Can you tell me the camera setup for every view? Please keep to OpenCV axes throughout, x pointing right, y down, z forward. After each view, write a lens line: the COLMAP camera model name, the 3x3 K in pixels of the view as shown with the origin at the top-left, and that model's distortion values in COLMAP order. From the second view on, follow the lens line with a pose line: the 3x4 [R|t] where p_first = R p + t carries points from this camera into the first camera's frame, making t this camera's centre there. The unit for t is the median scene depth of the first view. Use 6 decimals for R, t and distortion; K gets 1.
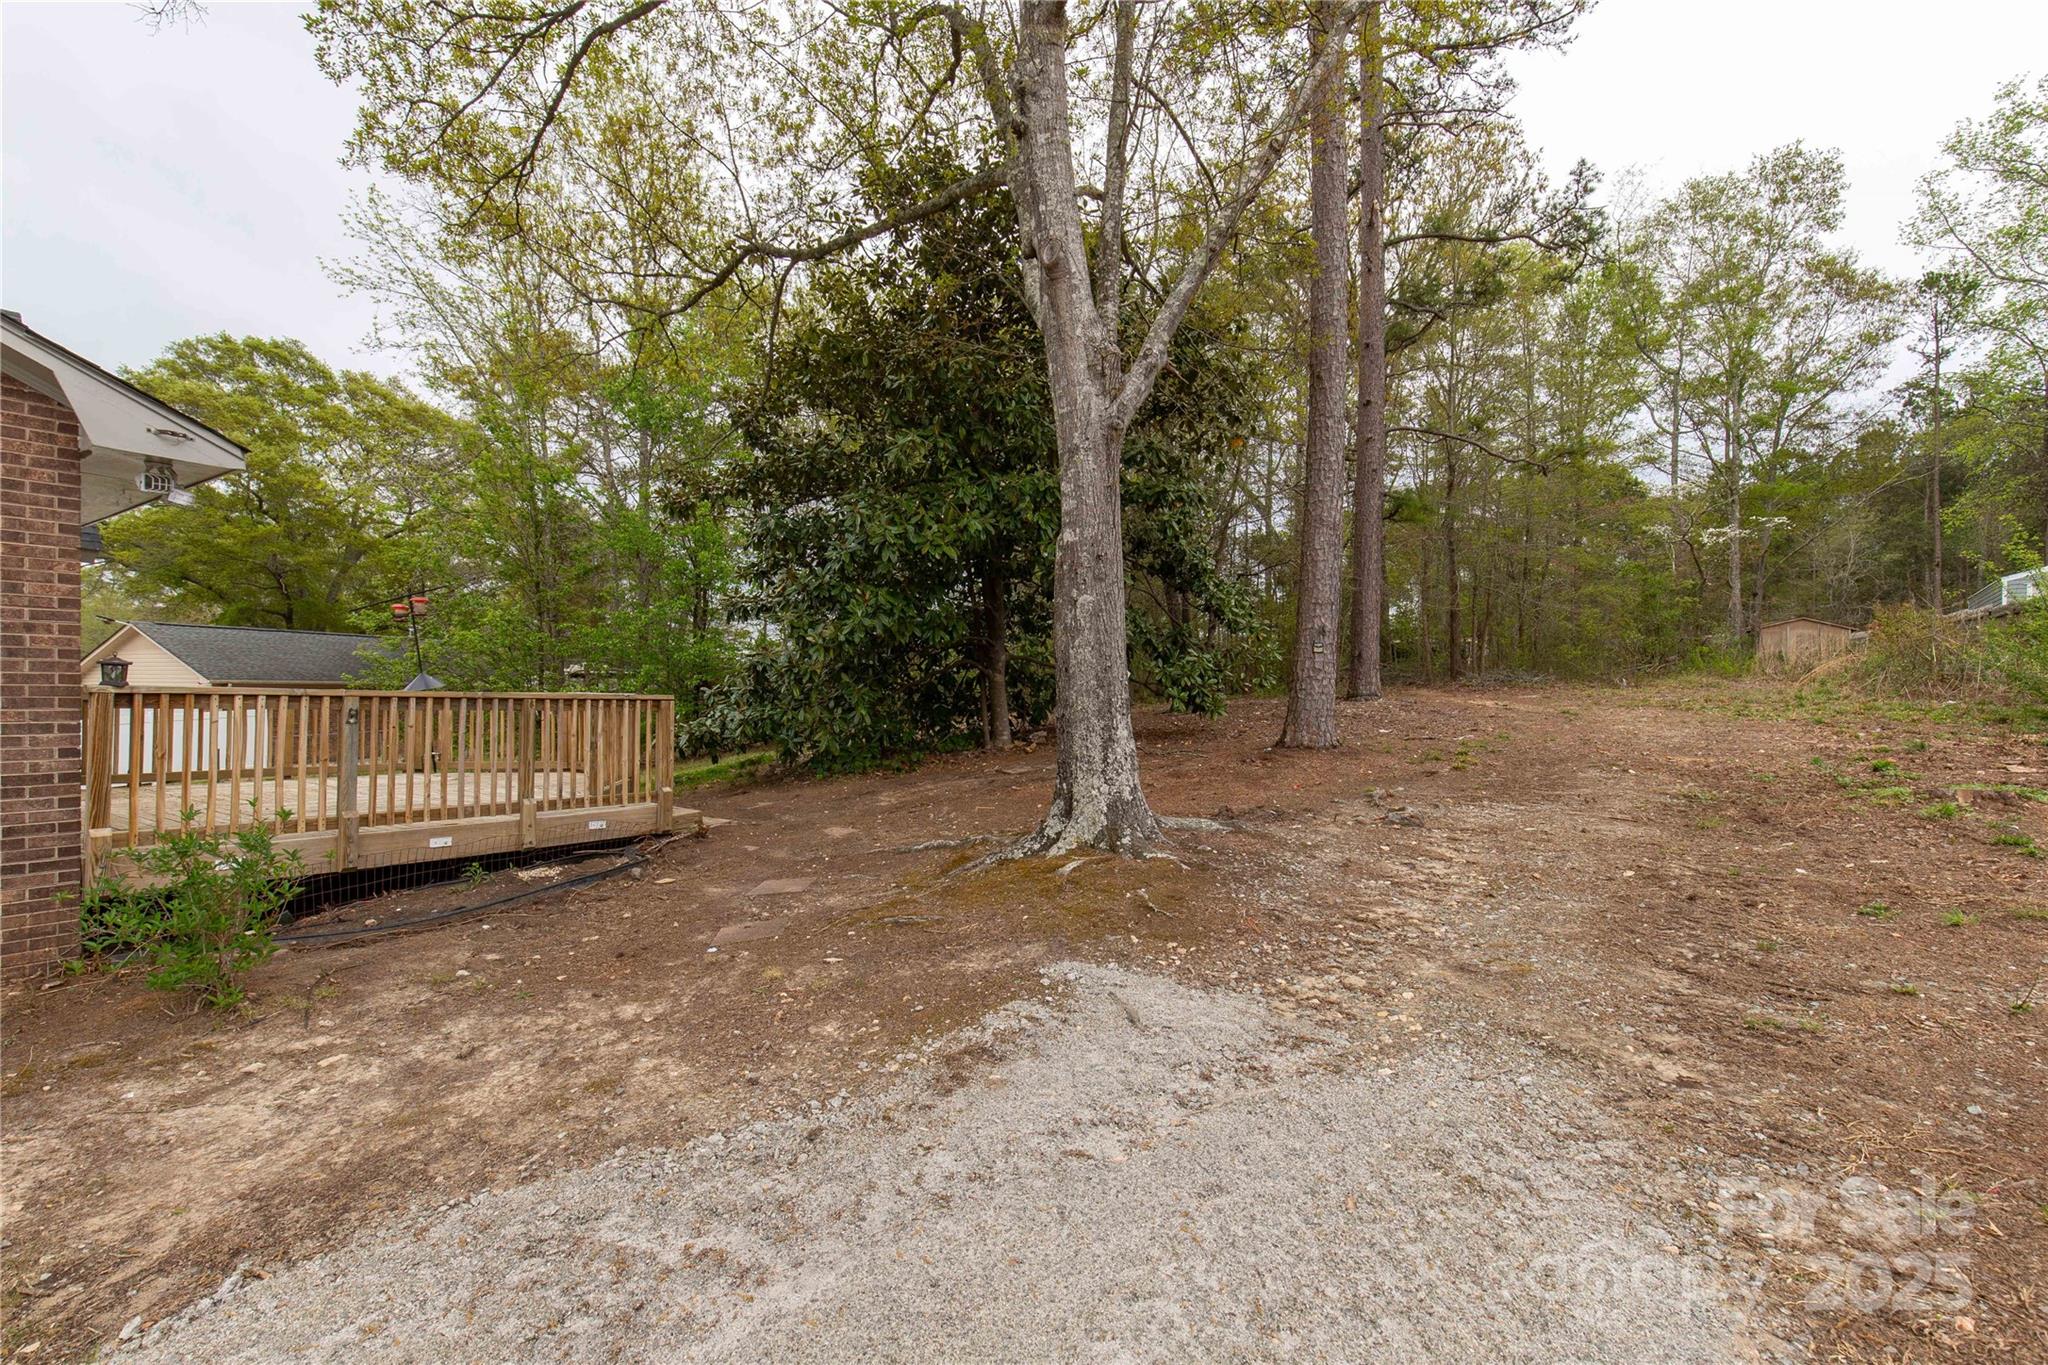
lens RADIAL K [[928.1, 0, 1023.3], [0, 928.1, 689.8], [0, 0, 1]] dist [0.003874, 0.001066]
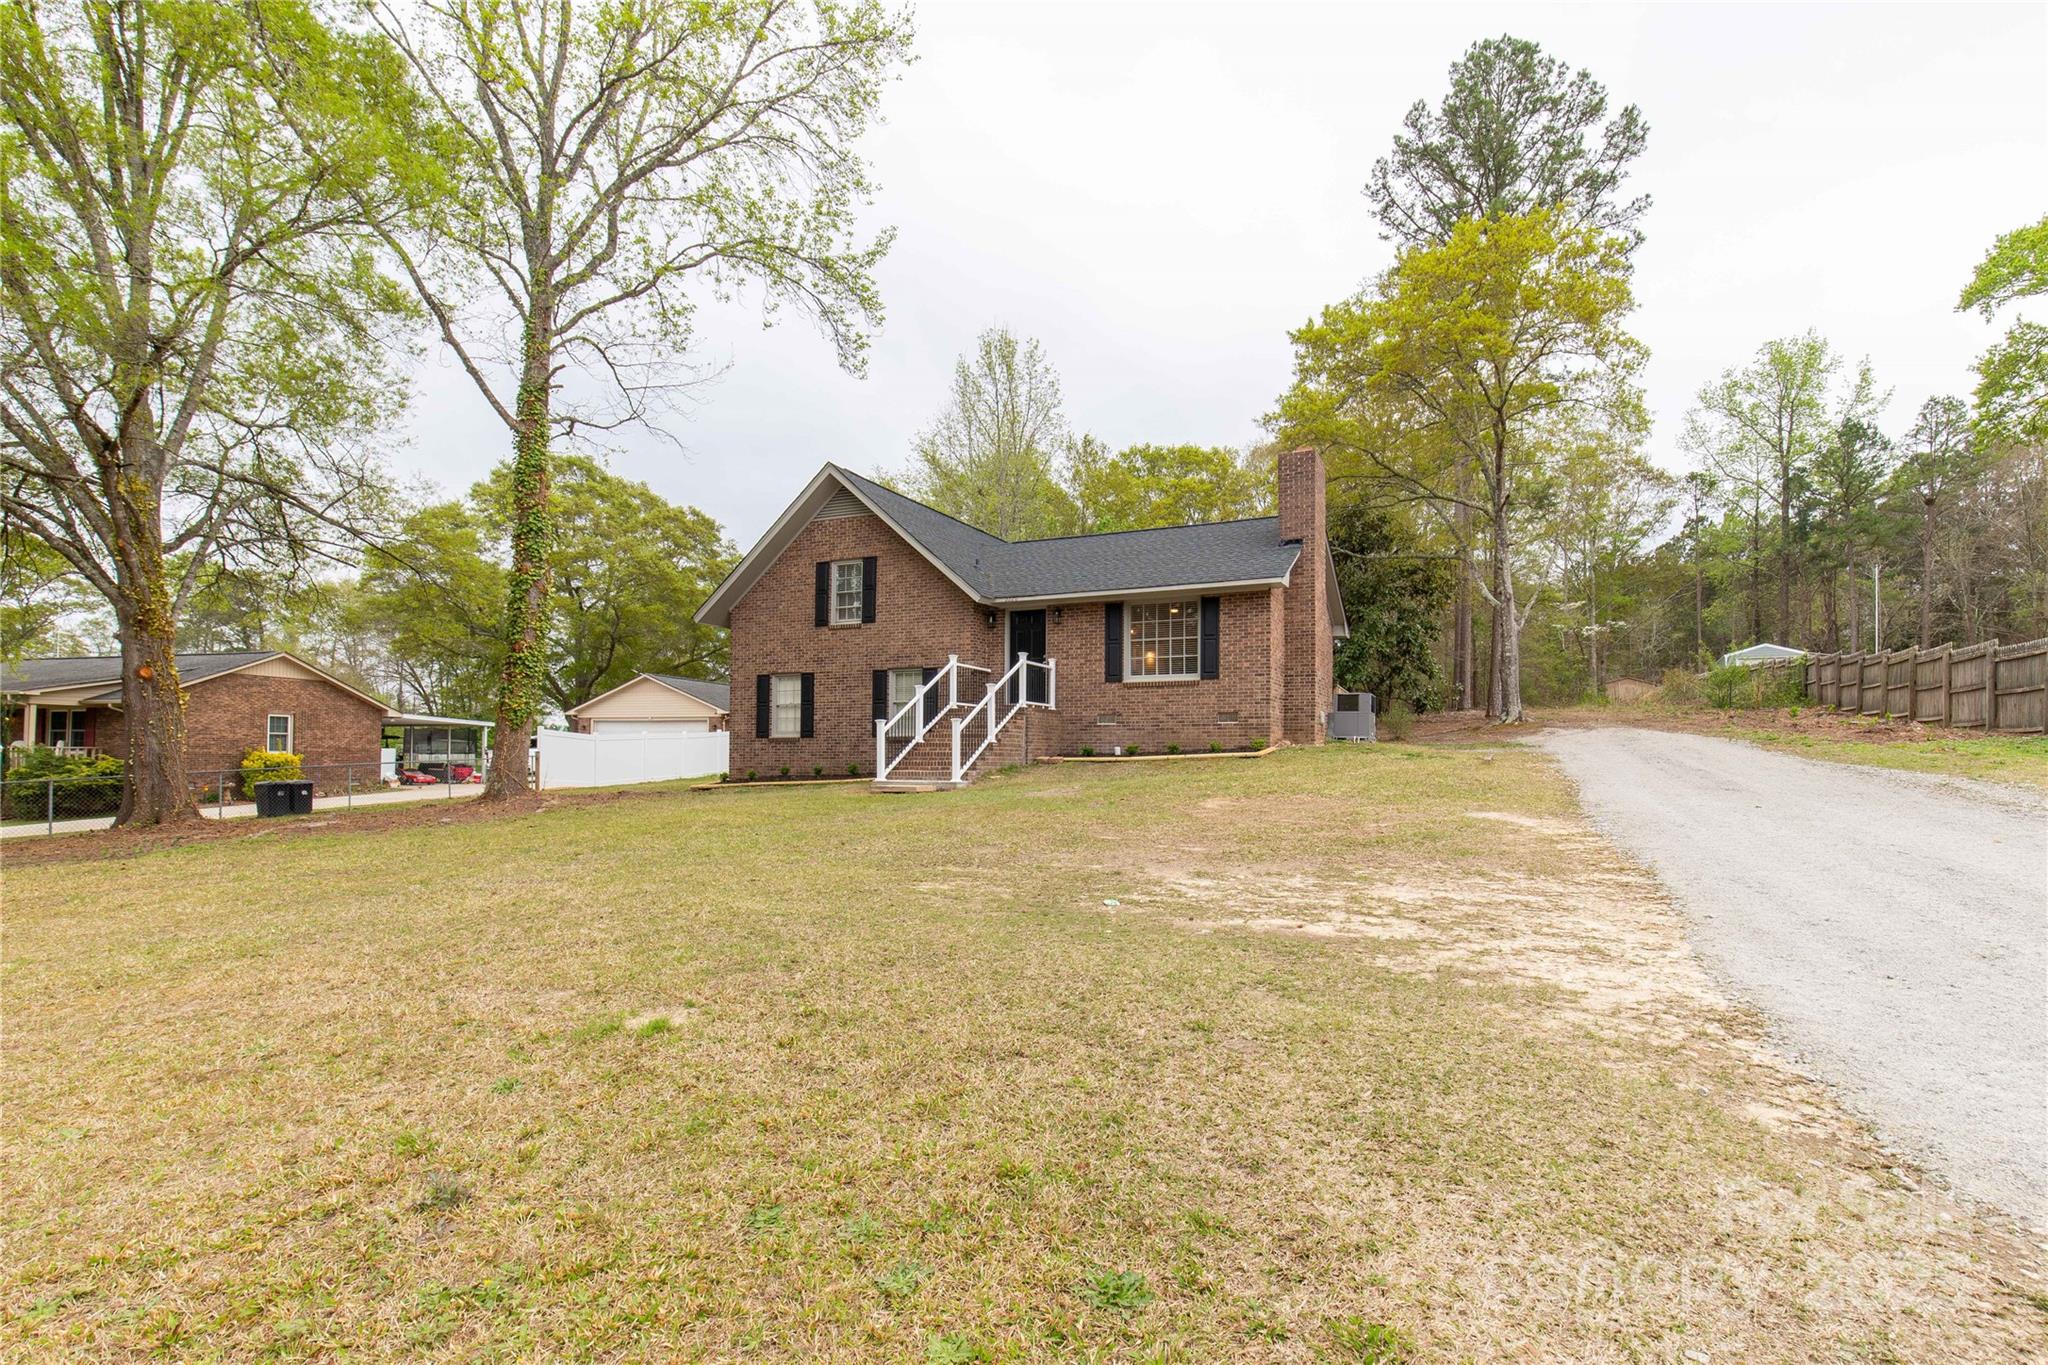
lens RADIAL K [[928.1, 0, 1050.5], [0, 928.1, 735.5], [0, 0, 1]] dist [0.003874, 0.001066]
pose [[0.988743, -0.008355, 0.149393, -0.416485], [0.010738, 0.999828, -0.015152, 0.040927], [-0.149241, 0.016586, 0.988662, -0.466284]]
